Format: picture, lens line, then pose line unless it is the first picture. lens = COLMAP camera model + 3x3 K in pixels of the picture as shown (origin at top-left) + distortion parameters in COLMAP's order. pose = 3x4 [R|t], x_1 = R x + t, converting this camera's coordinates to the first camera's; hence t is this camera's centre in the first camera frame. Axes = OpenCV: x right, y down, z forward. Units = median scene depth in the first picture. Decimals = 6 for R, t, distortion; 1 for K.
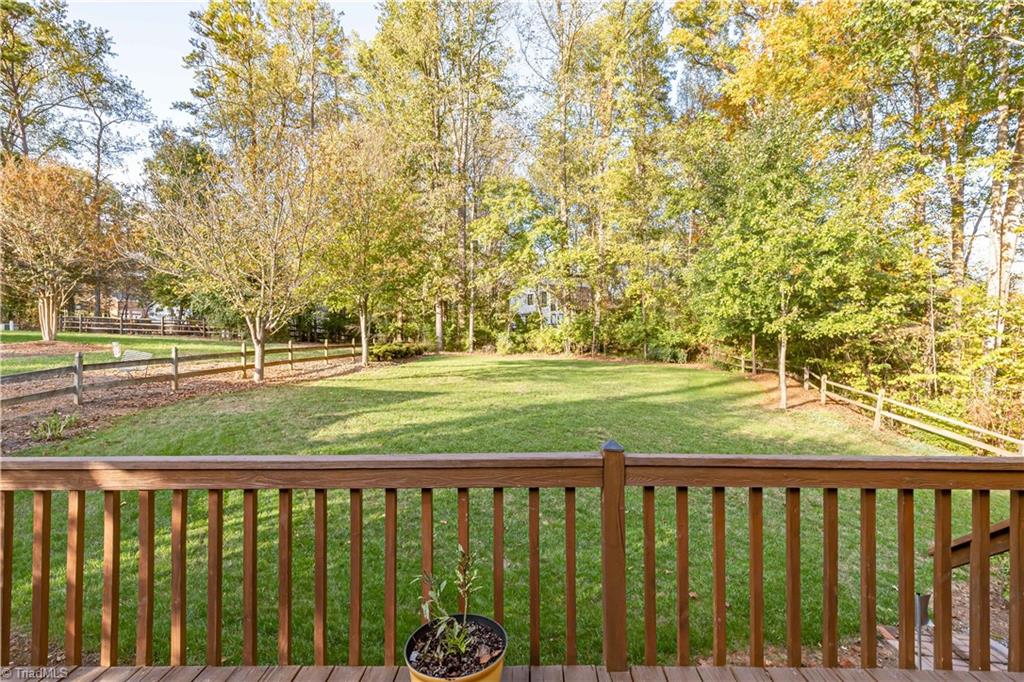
lens RADIAL K [[493.4, 0, 510.7], [0, 493.4, 332.9], [0, 0, 1]] dist [-0.004271, 0.000228]
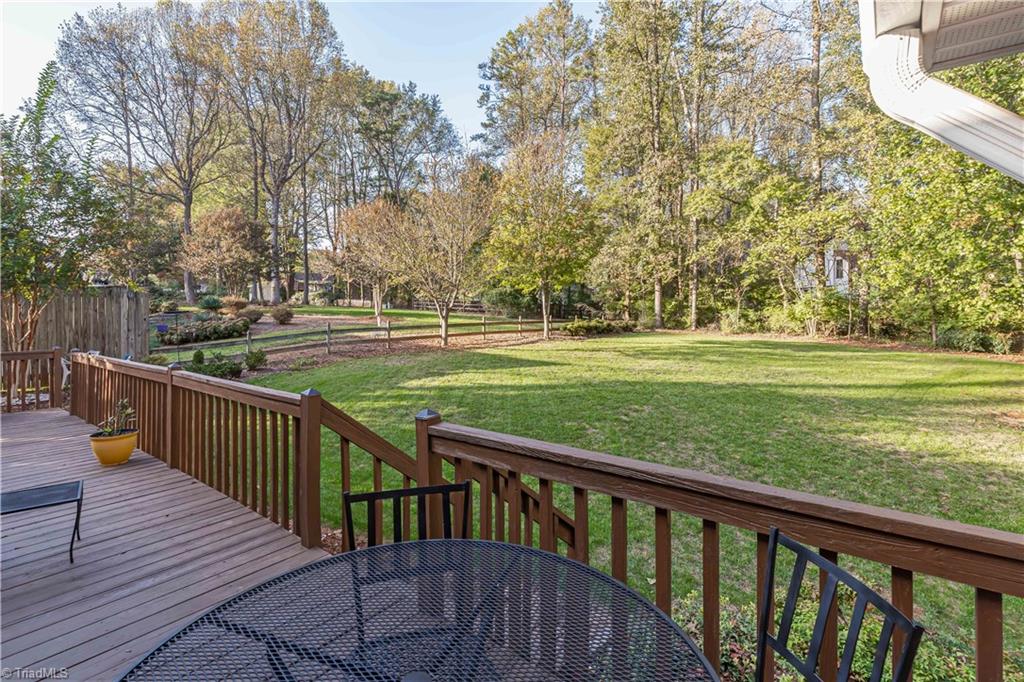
lens RADIAL K [[493.4, 0, 505.0], [0, 493.4, 308.4], [0, 0, 1]] dist [-0.004271, 0.000228]
pose [[0.780101, -0.002802, -0.625647, 0.234982], [0.001132, 0.999995, -0.003068, -0.000912], [0.625652, 0.001685, 0.780100, 0.023633]]
